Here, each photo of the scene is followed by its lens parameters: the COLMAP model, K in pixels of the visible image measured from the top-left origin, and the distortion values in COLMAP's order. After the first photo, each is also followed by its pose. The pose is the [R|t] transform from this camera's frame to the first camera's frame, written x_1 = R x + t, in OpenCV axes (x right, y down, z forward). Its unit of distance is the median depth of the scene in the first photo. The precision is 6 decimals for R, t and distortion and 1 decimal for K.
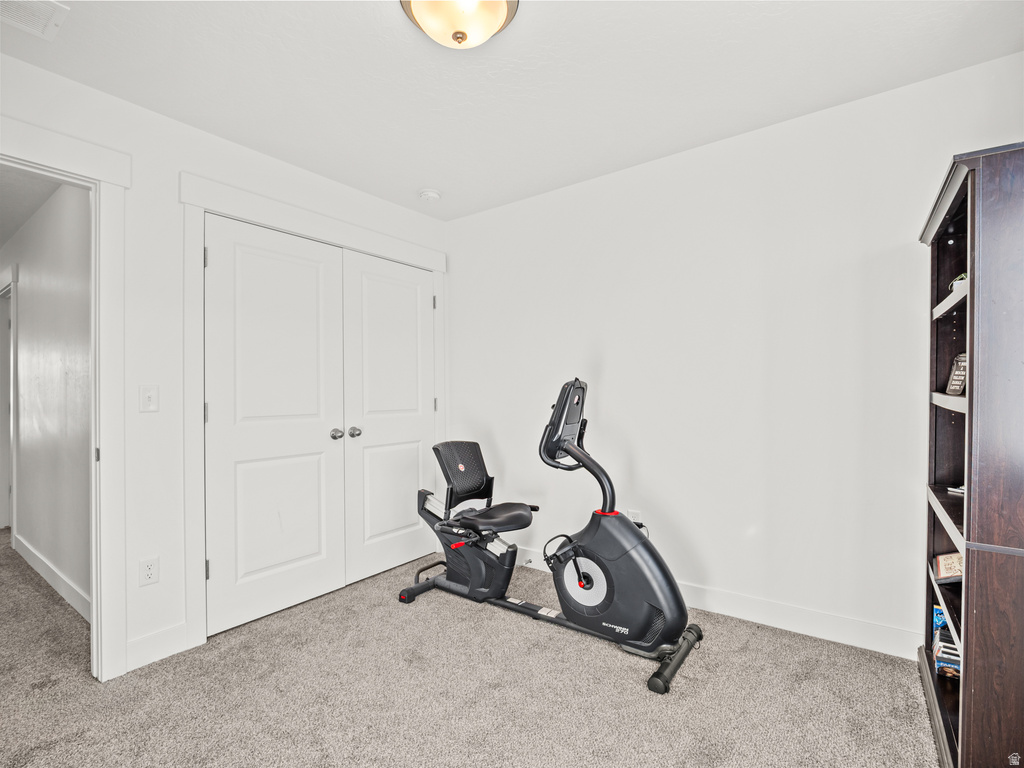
lens RADIAL K [[489.9, 0, 510.8], [0, 489.9, 389.0], [0, 0, 1]] dist [-0.005227, -0.000433]
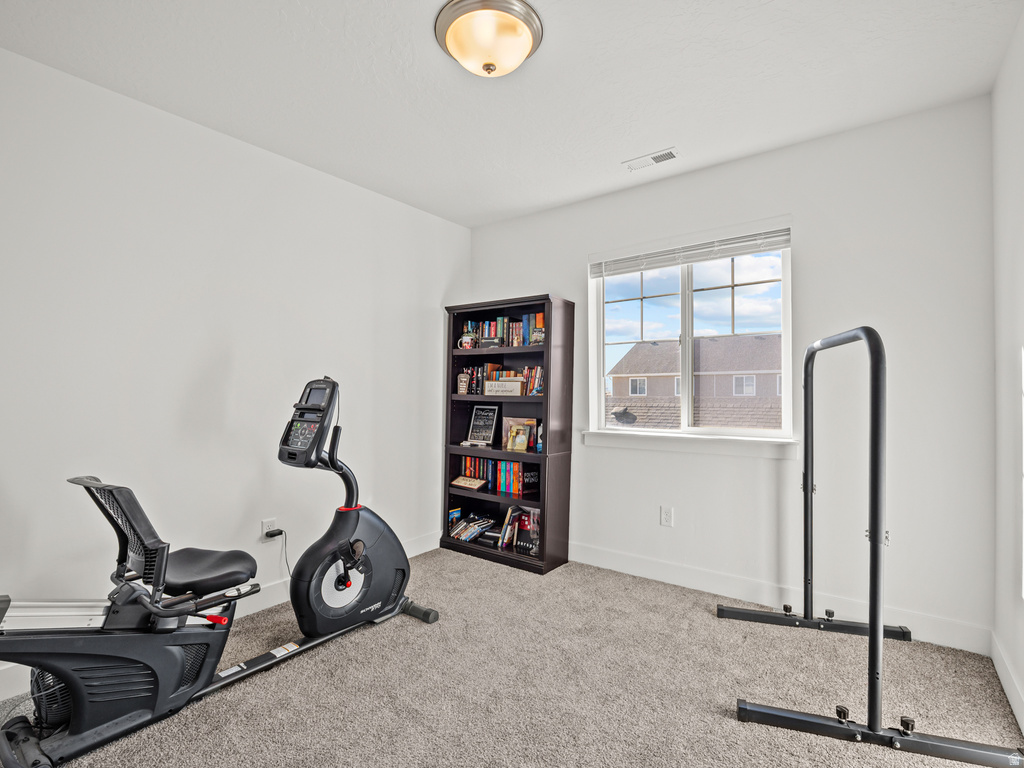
lens RADIAL K [[489.9, 0, 510.8], [0, 489.9, 389.0], [0, 0, 1]] dist [-0.005227, -0.000433]
pose [[0.040423, 0.009743, 0.999135, -0.813677], [0.008812, 0.999910, -0.010107, 0.016513], [-0.999144, 0.009213, 0.040333, 0.609330]]
